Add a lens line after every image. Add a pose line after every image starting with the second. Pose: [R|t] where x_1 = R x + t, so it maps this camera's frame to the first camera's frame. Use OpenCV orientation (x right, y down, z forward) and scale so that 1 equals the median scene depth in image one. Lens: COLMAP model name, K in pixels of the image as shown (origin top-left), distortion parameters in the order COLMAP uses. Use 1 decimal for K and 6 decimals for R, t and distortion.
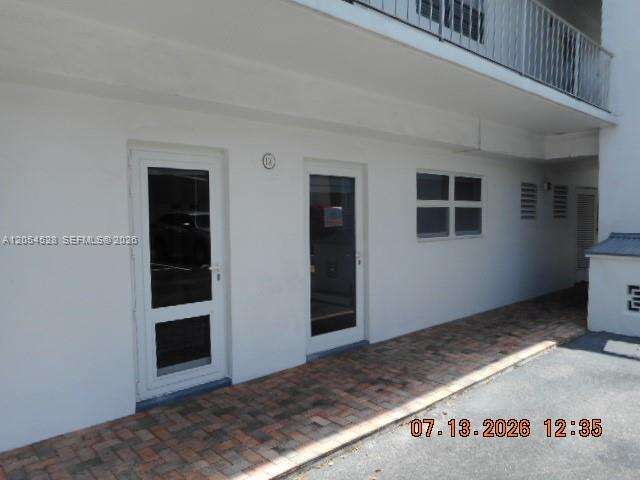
lens RADIAL K [[480.1, 0, 318.9], [0, 480.1, 244.1], [0, 0, 1]] dist [0.004651, 0.006363]
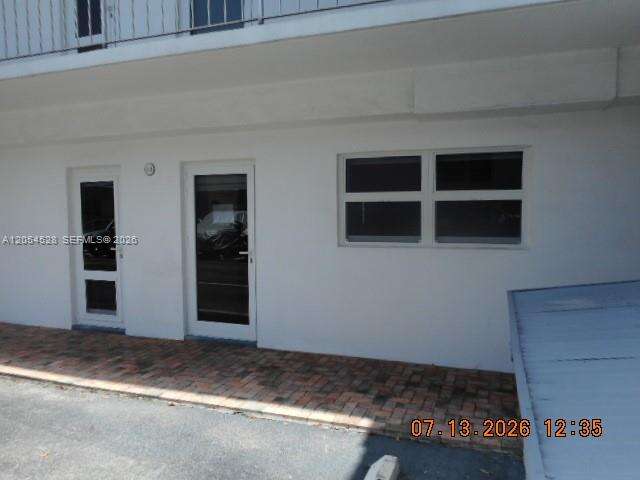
lens RADIAL K [[480.1, 0, 318.6], [0, 480.1, 237.5], [0, 0, 1]] dist [0.004651, 0.006363]
pose [[0.452217, 0.058568, -0.889983, 1.069225], [-0.049300, 0.997958, 0.040623, -0.058028], [0.890544, 0.025506, 0.454181, 0.715820]]
